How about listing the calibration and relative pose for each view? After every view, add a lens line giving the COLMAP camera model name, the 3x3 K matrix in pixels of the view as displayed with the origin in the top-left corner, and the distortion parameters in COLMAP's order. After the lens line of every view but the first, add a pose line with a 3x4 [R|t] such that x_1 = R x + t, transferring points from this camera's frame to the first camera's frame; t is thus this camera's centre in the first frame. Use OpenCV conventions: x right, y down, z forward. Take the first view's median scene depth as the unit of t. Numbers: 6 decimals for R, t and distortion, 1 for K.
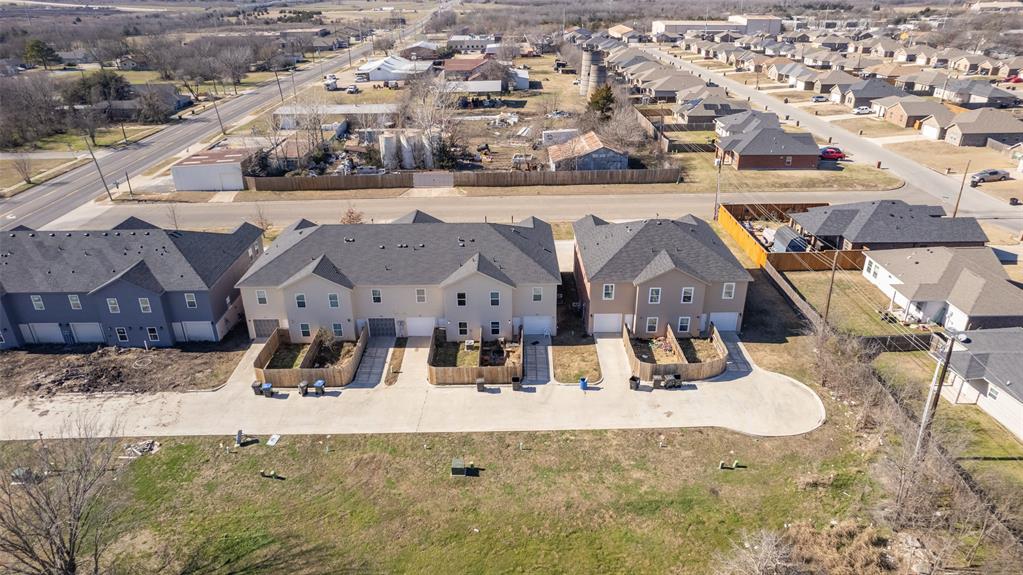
lens RADIAL K [[654.2, 0, 512.2], [0, 654.2, 292.3], [0, 0, 1]] dist [-0.073501, 0.063615]
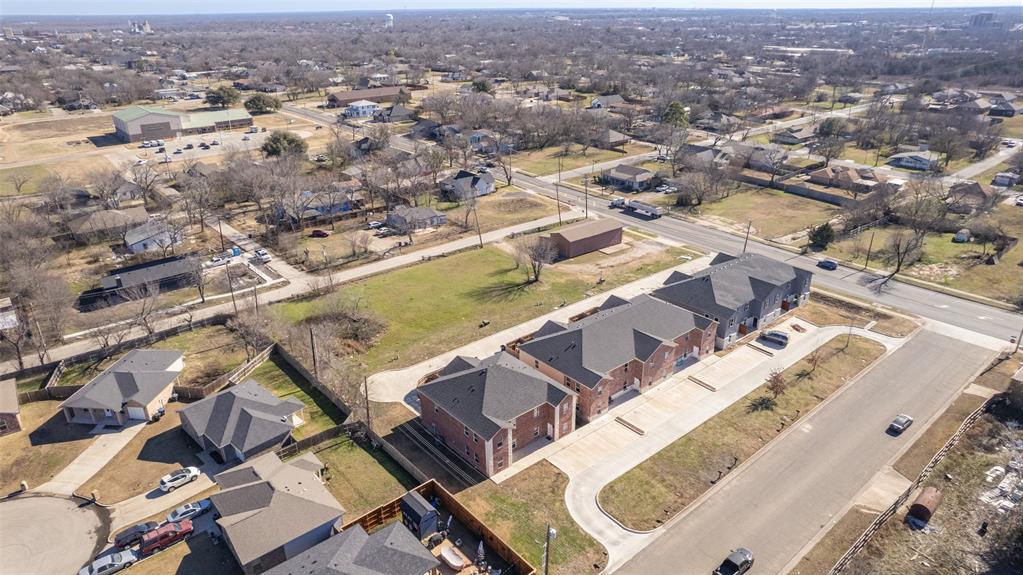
lens RADIAL K [[654.2, 0, 512.2], [0, 654.2, 279.6], [0, 0, 1]] dist [-0.073501, 0.063615]
pose [[-0.768680, 0.260740, -0.584077, 0.858736], [-0.264872, 0.701416, 0.661709, -1.046534], [0.582215, 0.663348, -0.470102, 1.416394]]
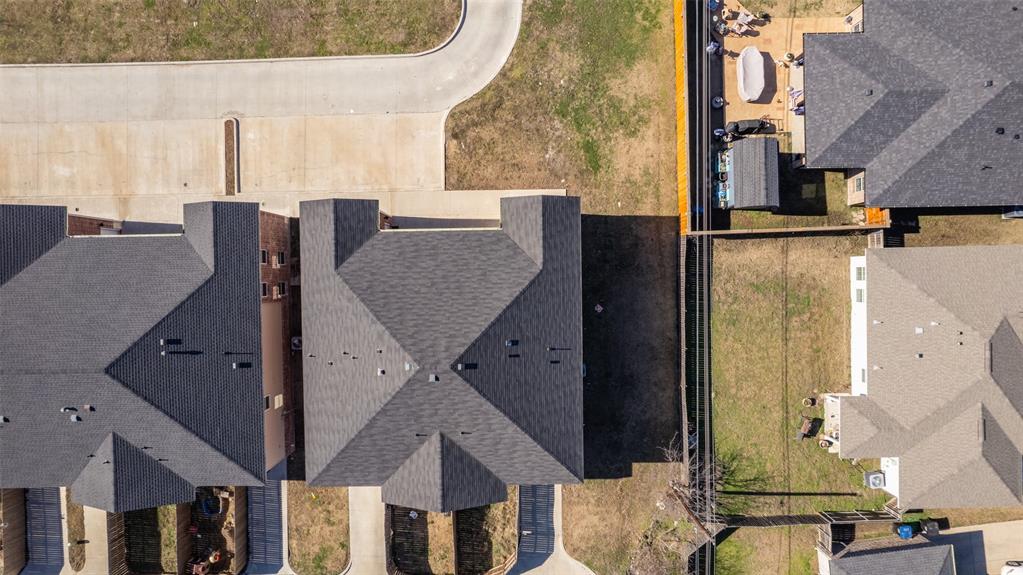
lens RADIAL K [[654.2, 0, 509.9], [0, 654.2, 297.4], [0, 0, 1]] dist [-0.073501, 0.063615]
pose [[0.999964, -0.008340, 0.001799, 0.260397], [0.001747, 0.406585, 0.913611, -0.544915], [-0.008351, -0.913575, 0.406585, 0.778968]]
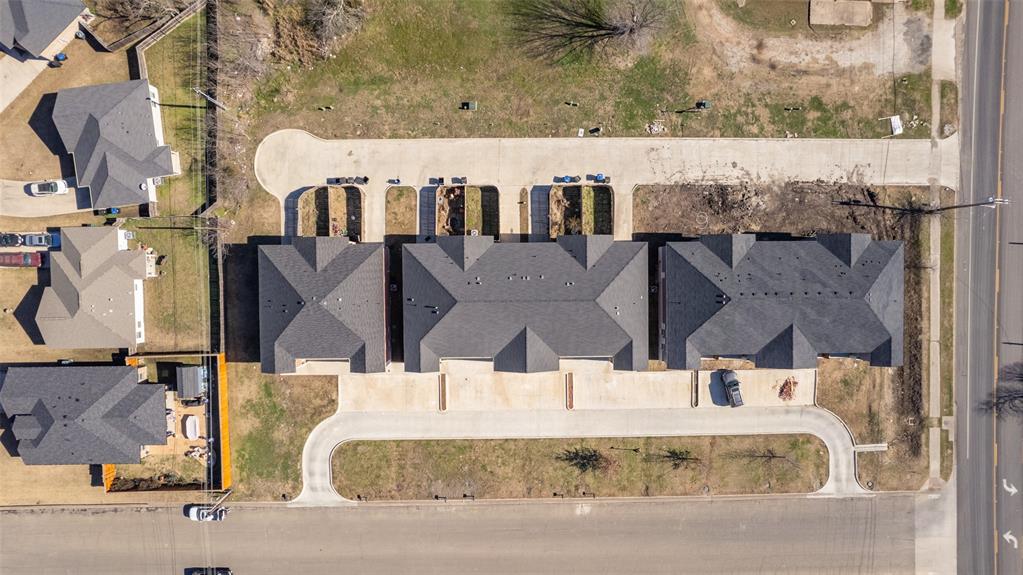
lens RADIAL K [[654.2, 0, 522.2], [0, 654.2, 287.7], [0, 0, 1]] dist [-0.073501, 0.063615]
pose [[-0.999999, 0.001053, -0.001057, -0.144995], [-0.001421, -0.454927, 0.890528, -1.066344], [0.000457, 0.890528, 0.454928, 0.400689]]
